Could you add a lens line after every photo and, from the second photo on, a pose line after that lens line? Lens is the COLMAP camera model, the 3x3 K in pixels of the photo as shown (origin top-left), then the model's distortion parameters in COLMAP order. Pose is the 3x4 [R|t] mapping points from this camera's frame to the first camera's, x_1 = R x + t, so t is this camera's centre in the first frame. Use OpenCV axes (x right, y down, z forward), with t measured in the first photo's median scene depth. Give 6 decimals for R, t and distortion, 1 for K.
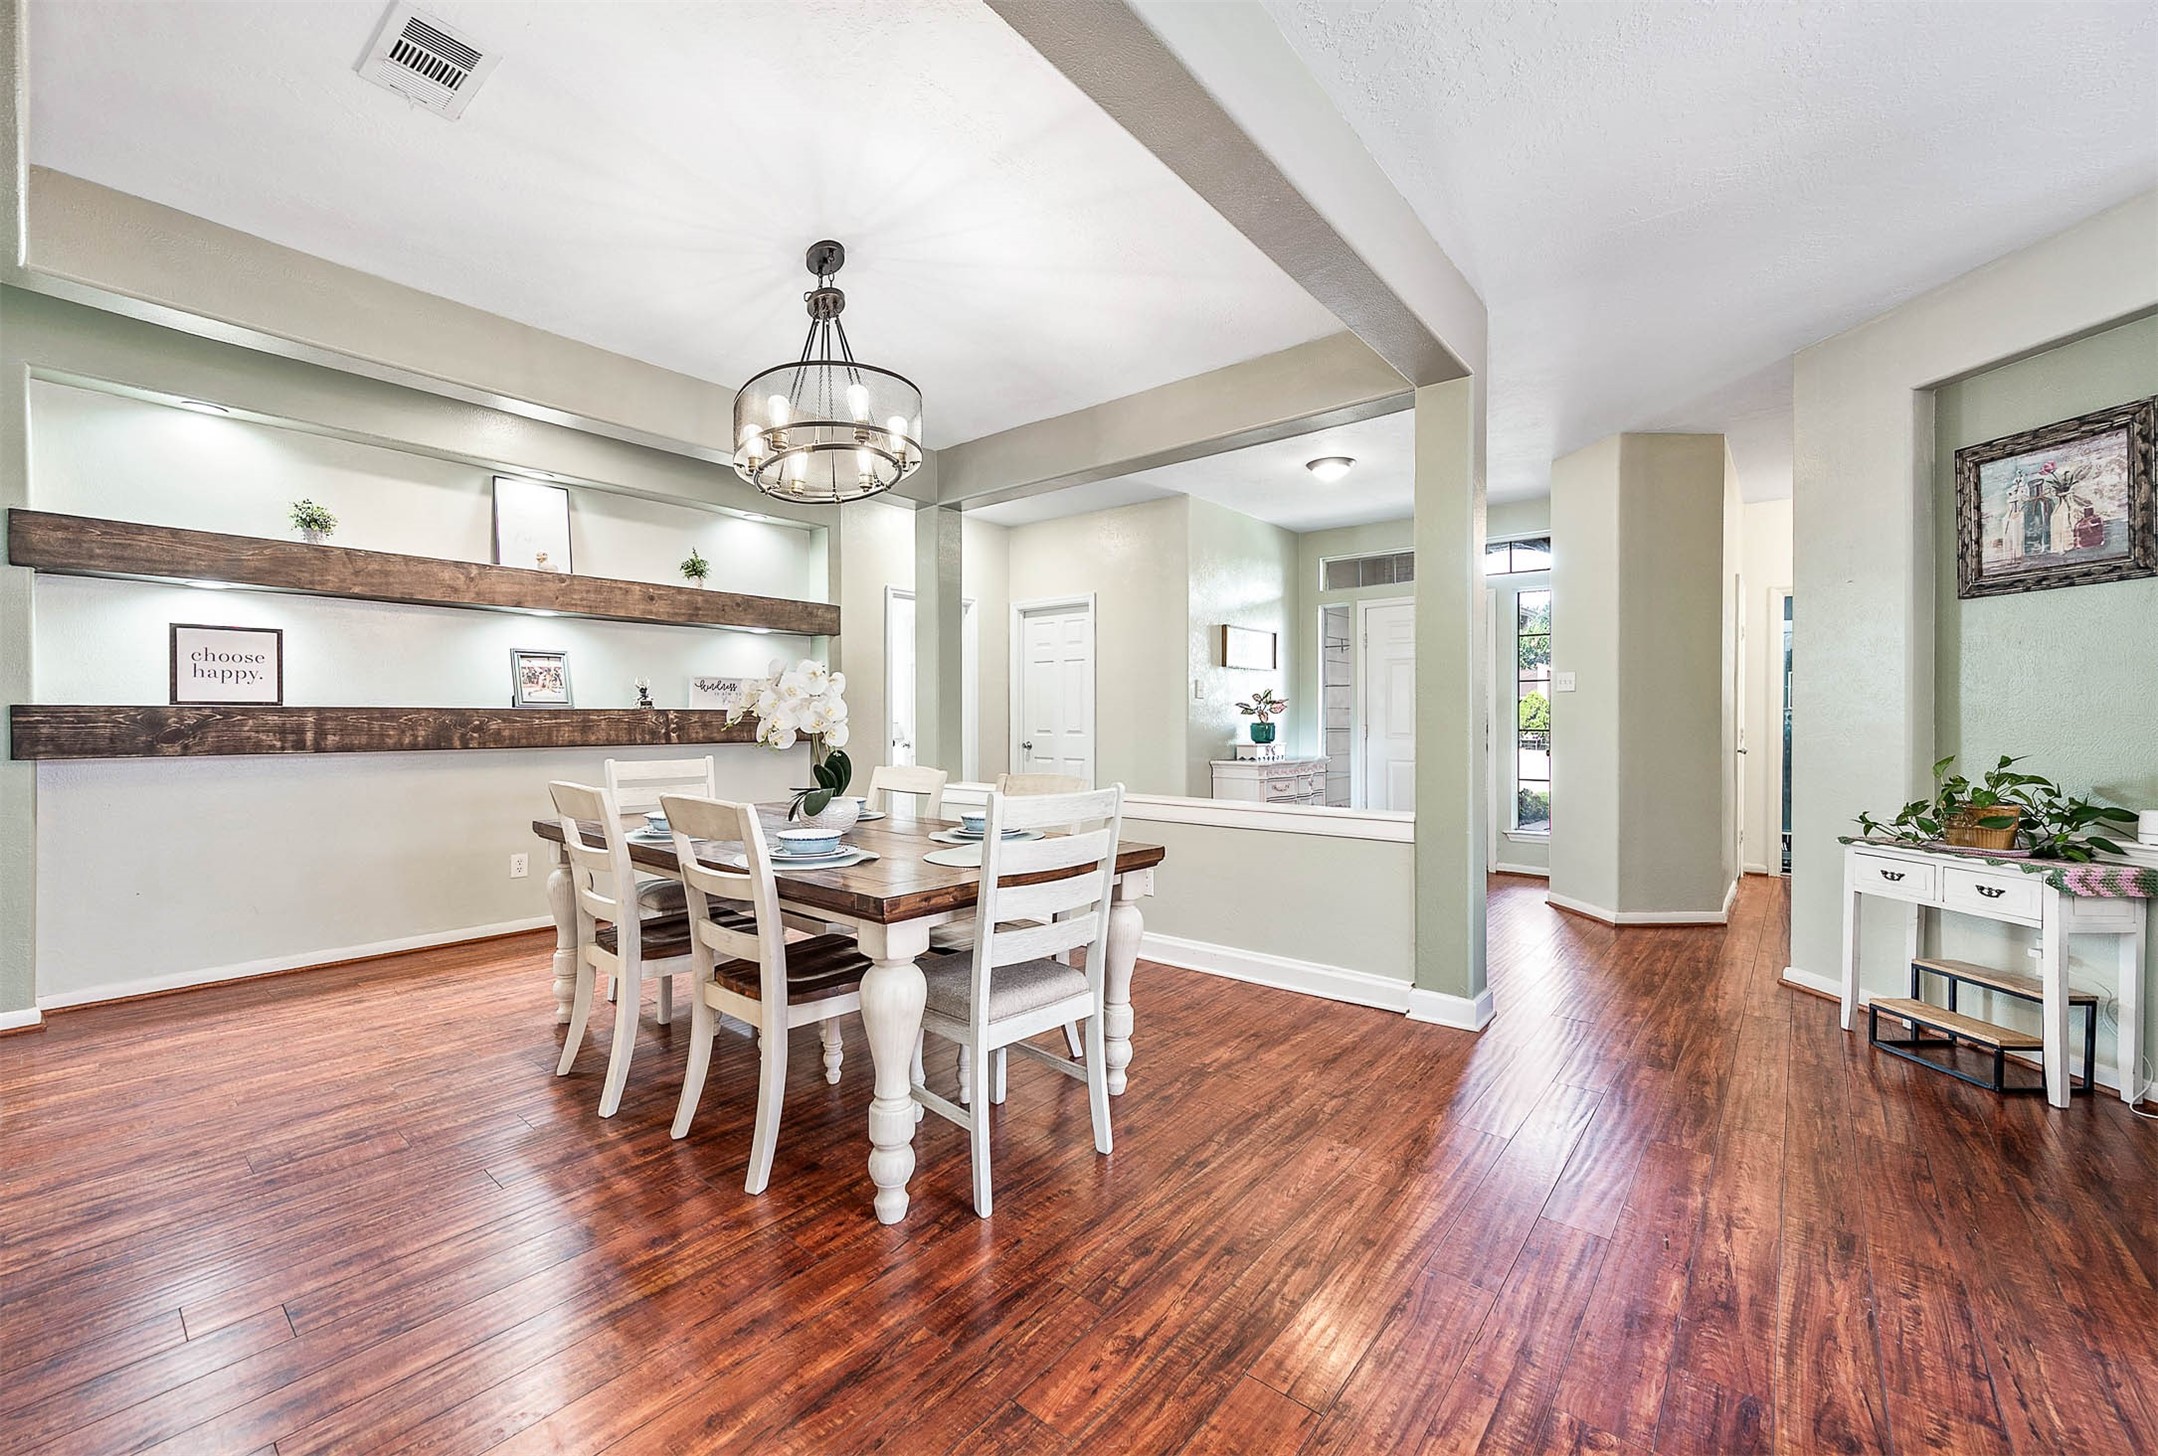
lens RADIAL K [[849.2, 0, 1072.1], [0, 849.2, 723.6], [0, 0, 1]] dist [0.001126, 0.000089]
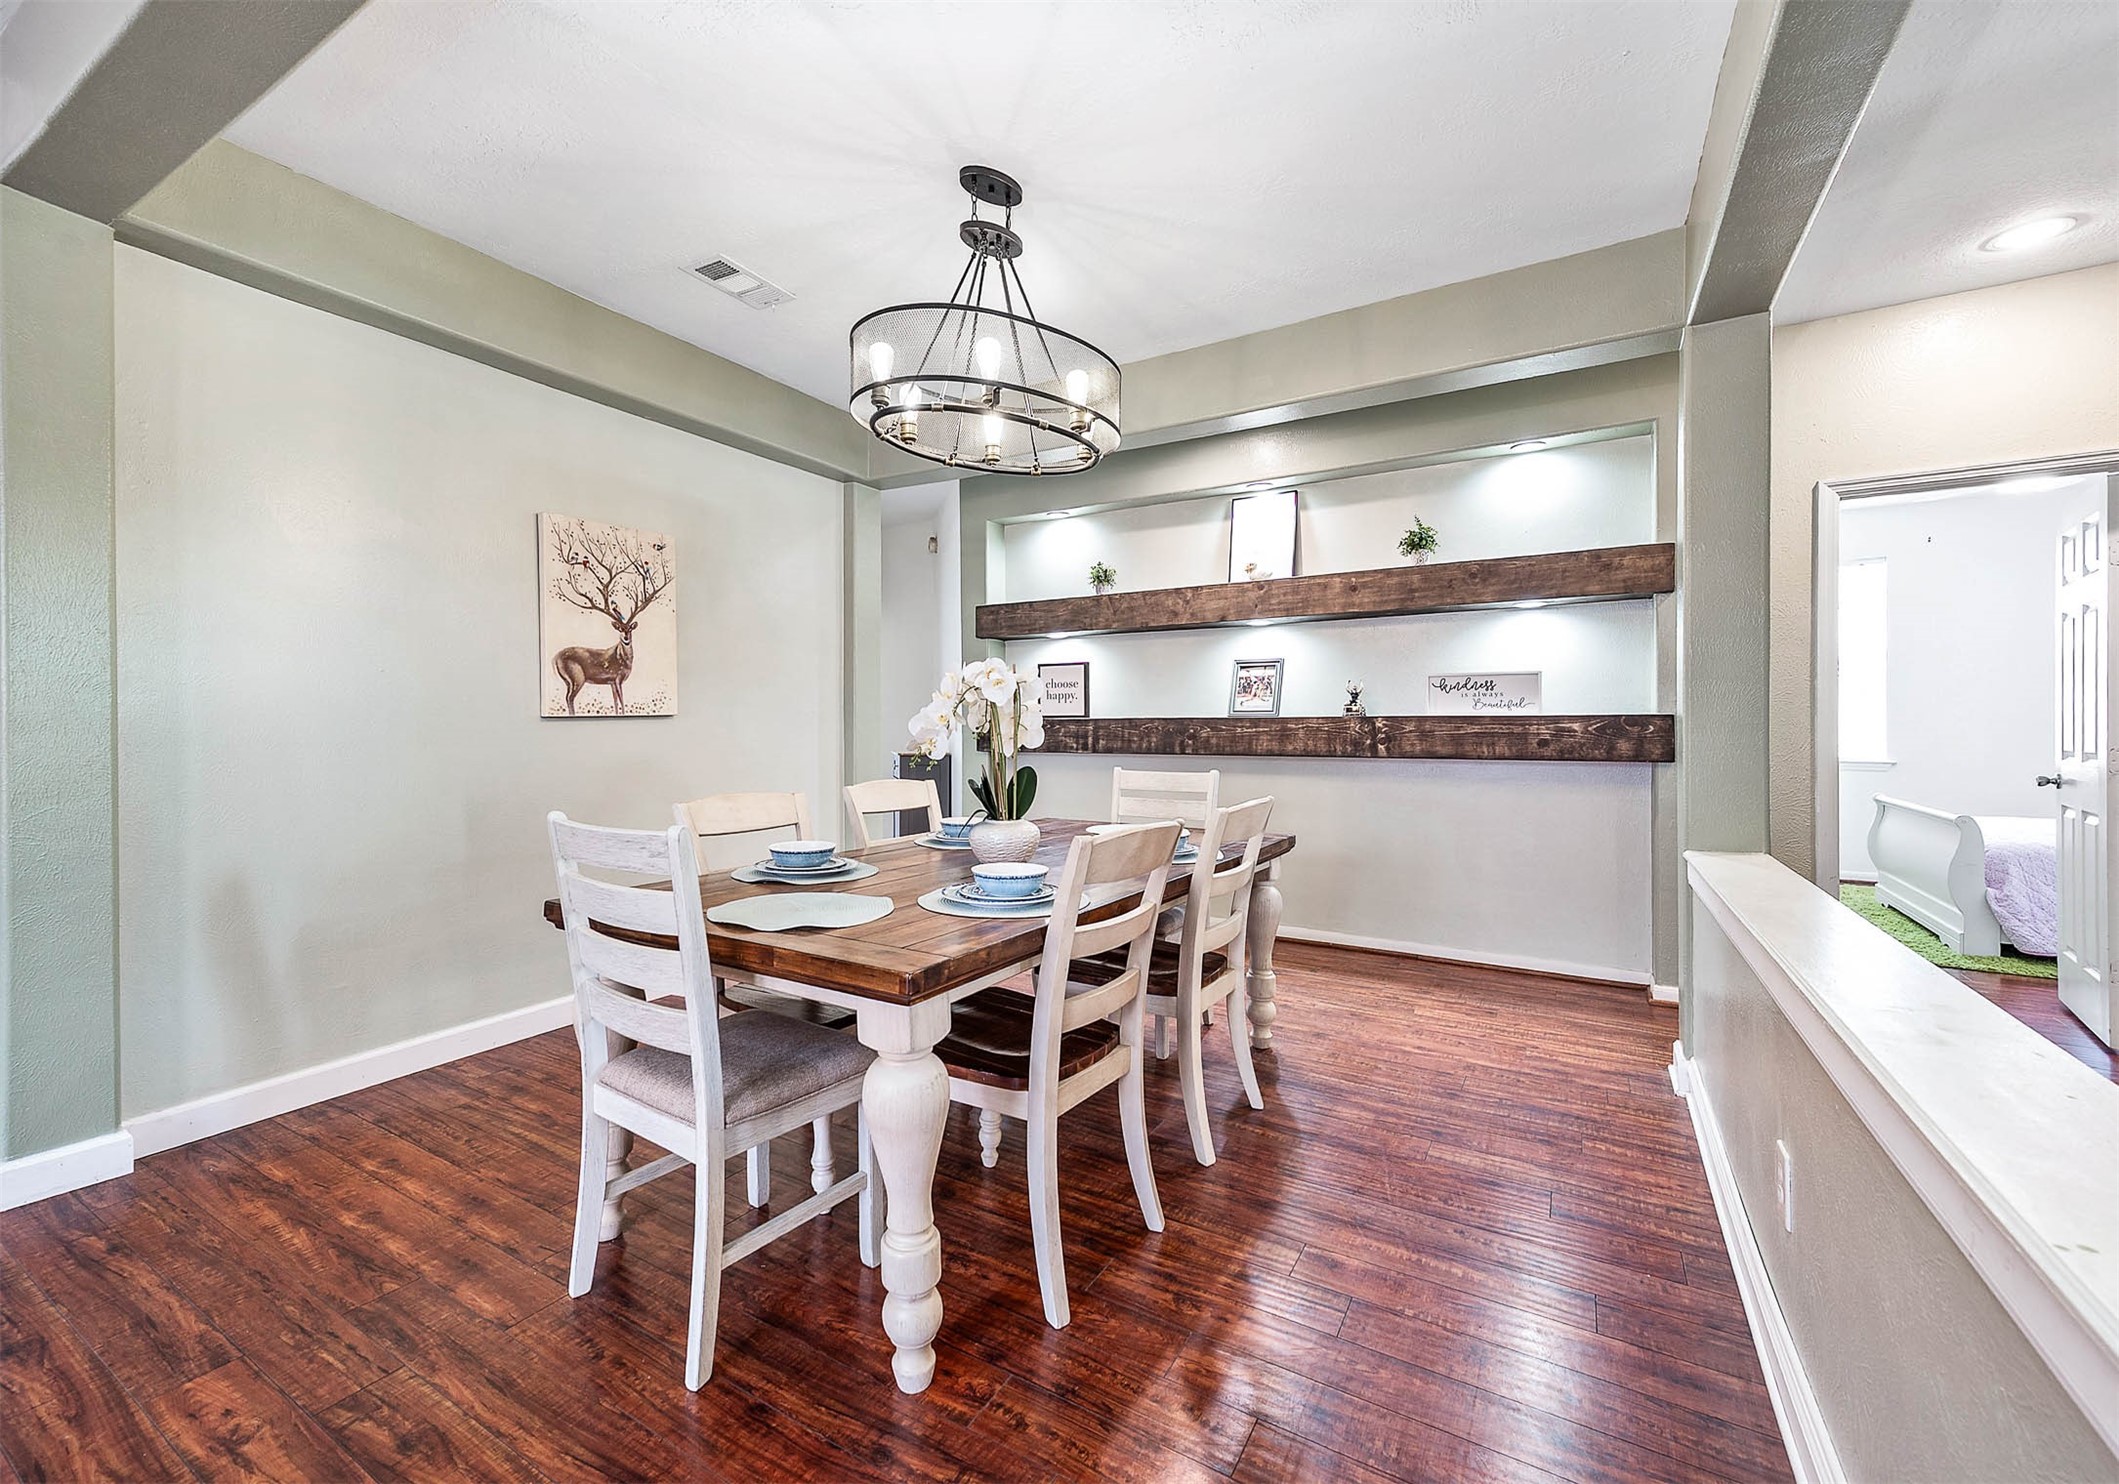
lens RADIAL K [[894.8, 0, 1048.1], [0, 894.8, 734.2], [0, 0, 1]] dist [0.008994, 0.000050]
pose [[0.143127, 0.007887, -0.989673, 0.395620], [-0.005389, 0.999960, 0.007189, -0.004062], [0.989690, 0.004304, 0.143164, 0.603363]]
